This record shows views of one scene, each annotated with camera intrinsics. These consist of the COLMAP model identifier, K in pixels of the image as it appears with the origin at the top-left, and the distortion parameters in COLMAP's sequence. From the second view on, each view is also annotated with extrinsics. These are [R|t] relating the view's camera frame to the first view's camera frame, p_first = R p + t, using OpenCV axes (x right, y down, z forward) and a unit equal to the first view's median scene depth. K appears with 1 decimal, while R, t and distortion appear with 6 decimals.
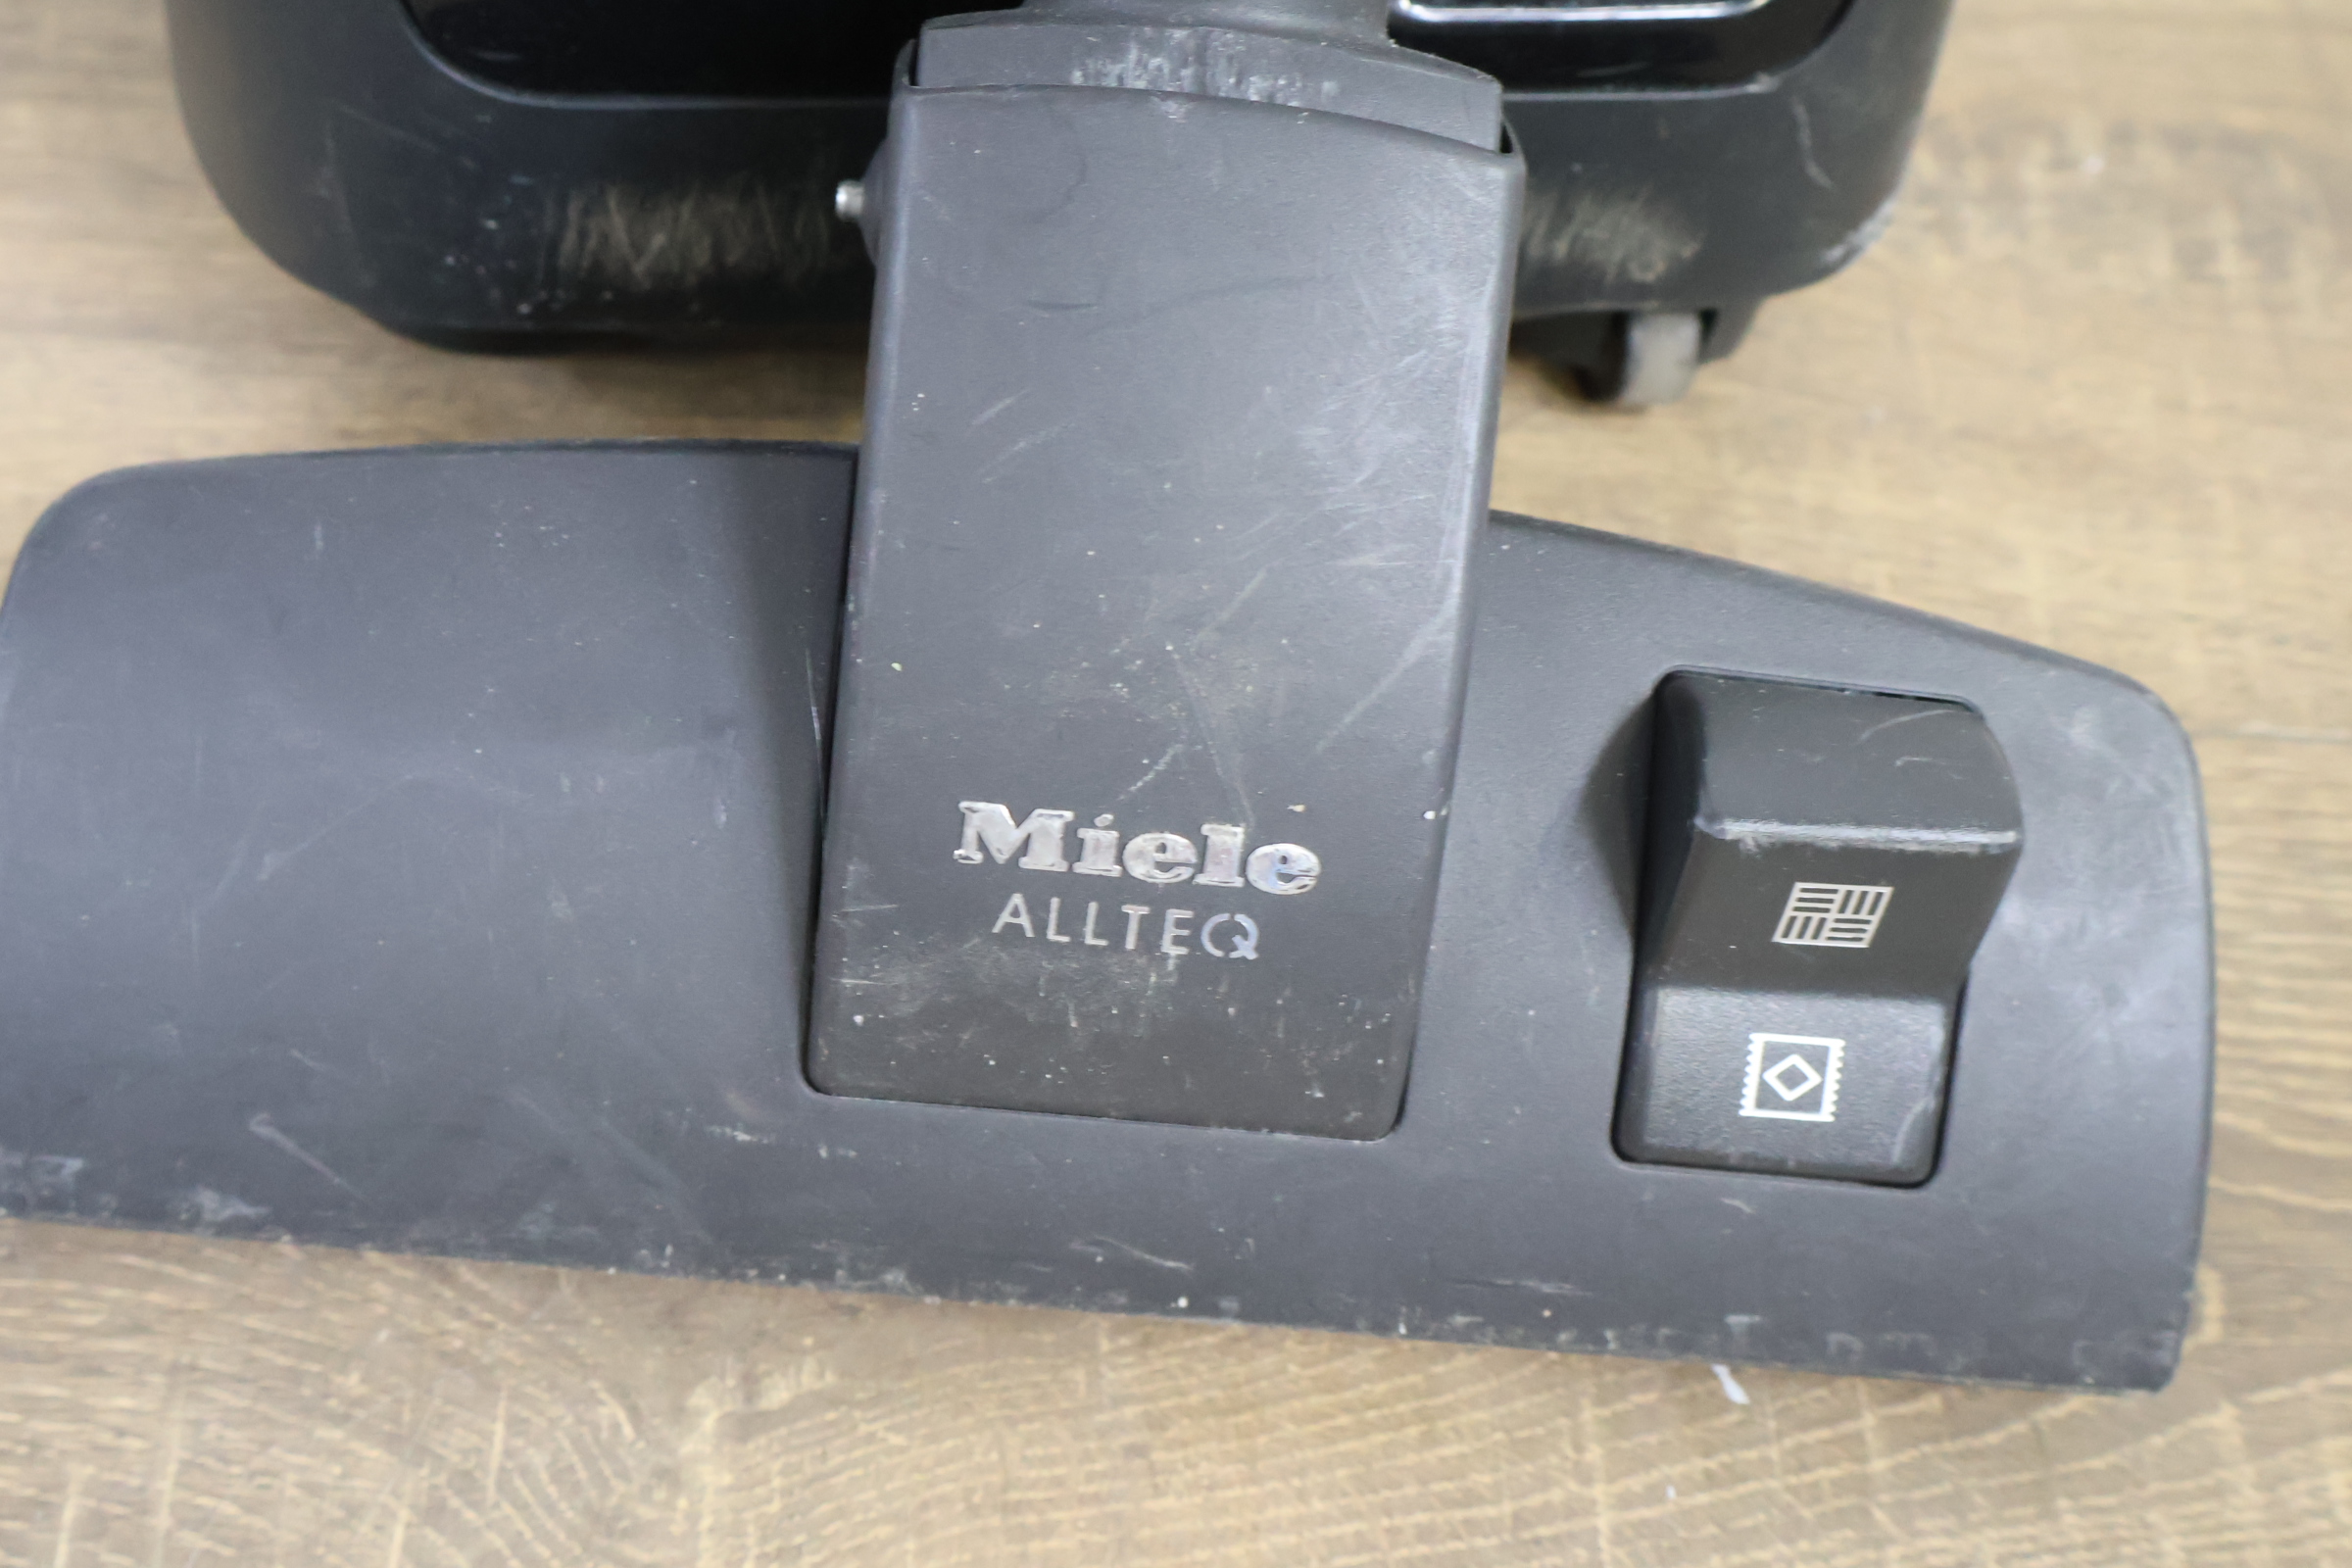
lens RADIAL K [[2763.6, 0, 1167.9], [0, 2763.6, 783.9], [0, 0, 1]] dist [-0.005563, 0.000000]
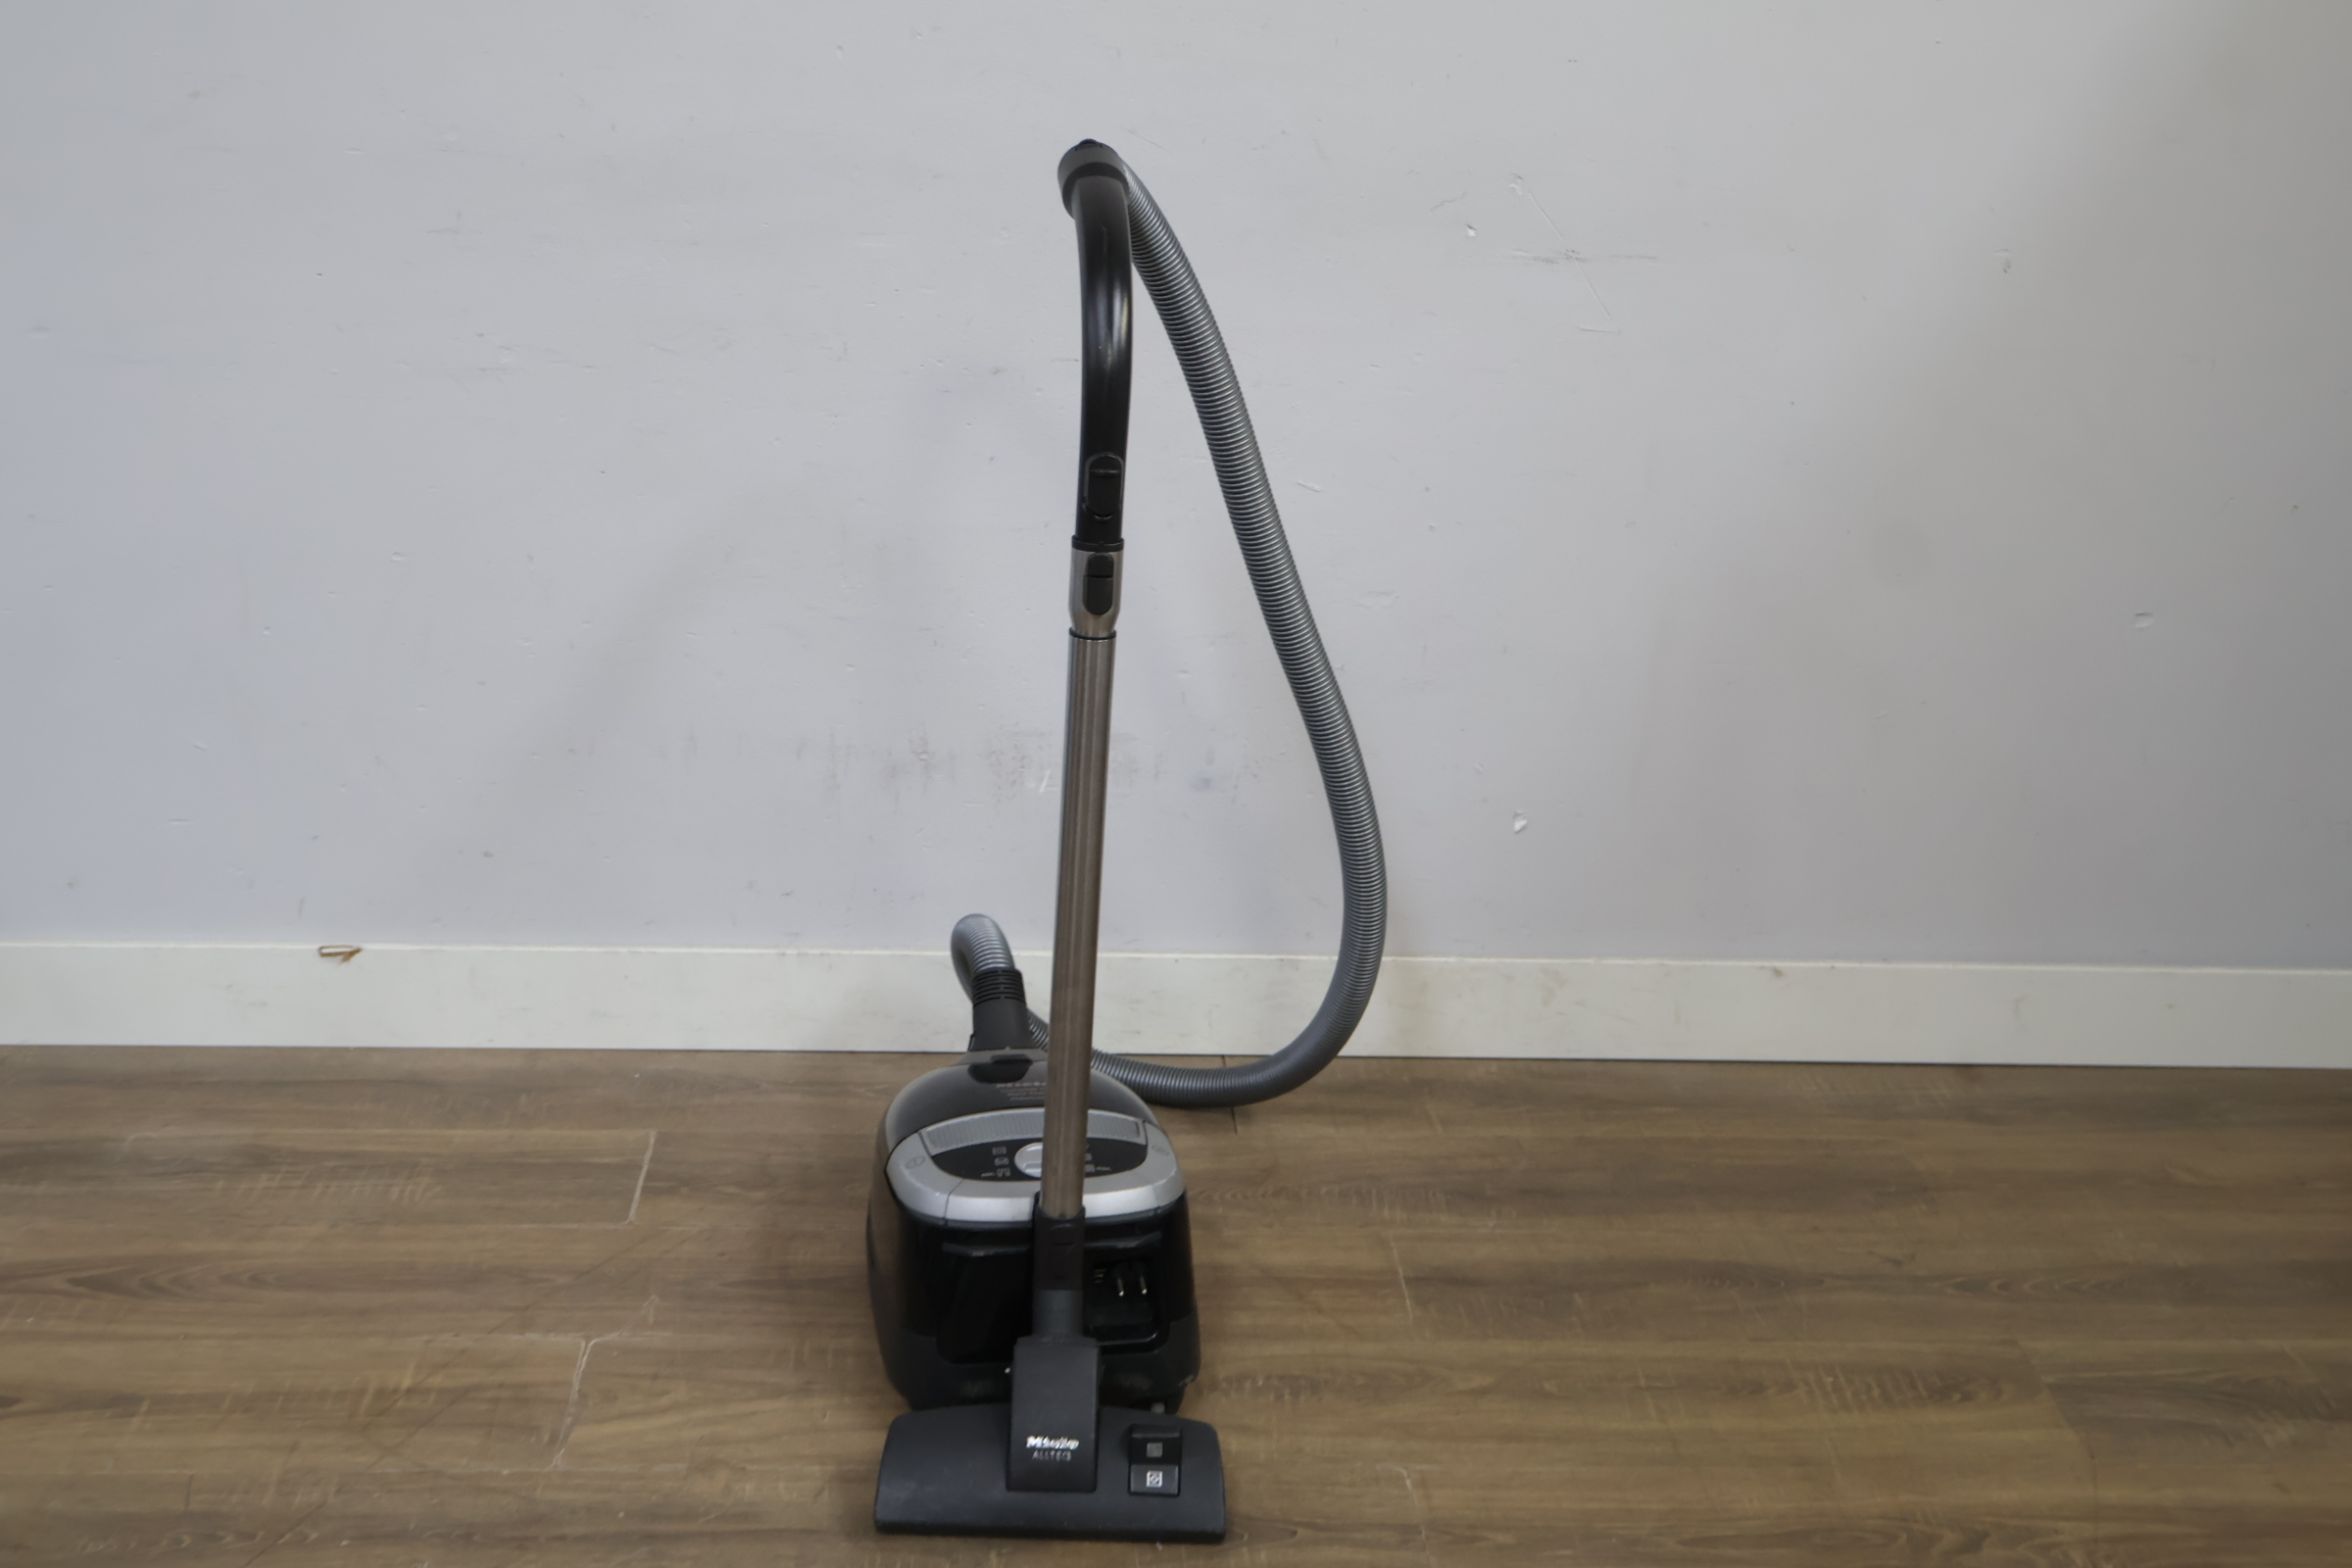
lens RADIAL K [[2763.6, 0, 1162.8], [0, 2763.6, 794.3], [0, 0, 1]] dist [-0.005563, 0.000000]
pose [[0.995790, -0.091568, -0.004152, 0.332529], [0.072038, 0.809807, -0.582258, 2.071108], [0.056679, 0.579507, 0.812994, -4.198986]]
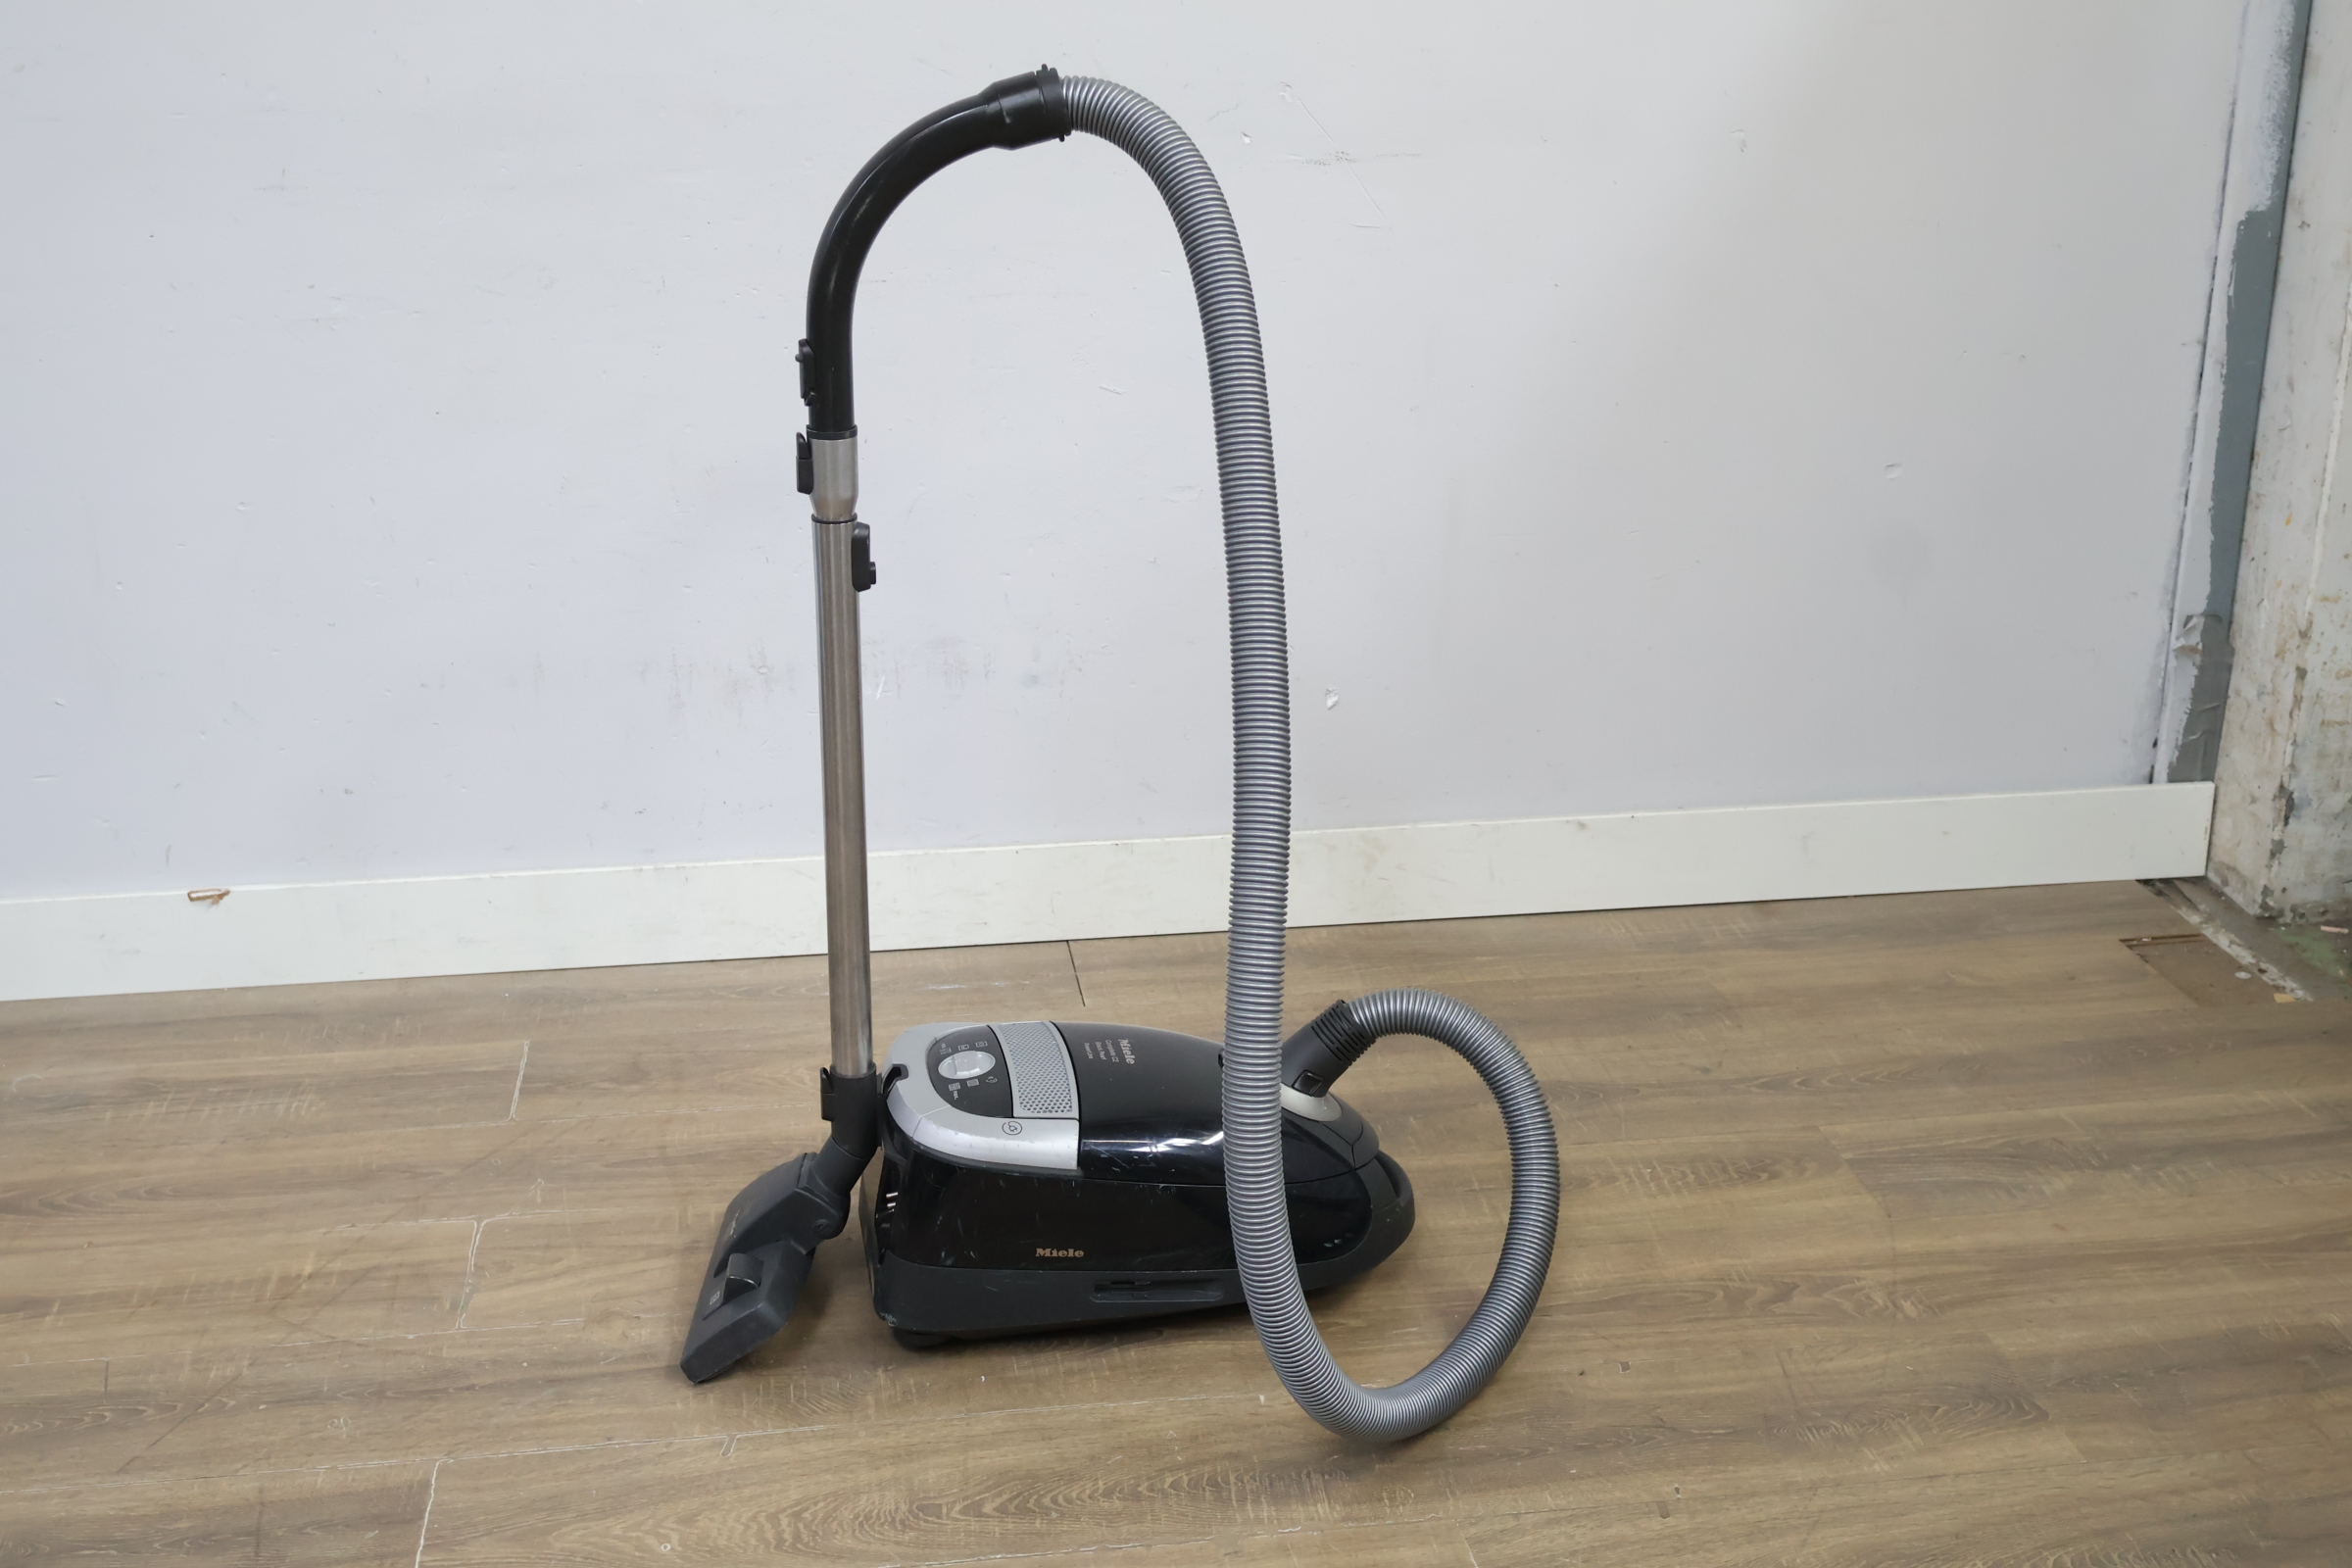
lens RADIAL K [[2763.6, 0, 1166.8], [0, 2763.6, 777.8], [0, 0, 1]] dist [-0.005563, 0.000000]
pose [[0.985768, -0.157601, 0.058512, 0.292165], [0.161685, 0.793479, -0.586727, 2.577835], [0.046041, 0.587837, 0.807668, -4.311496]]
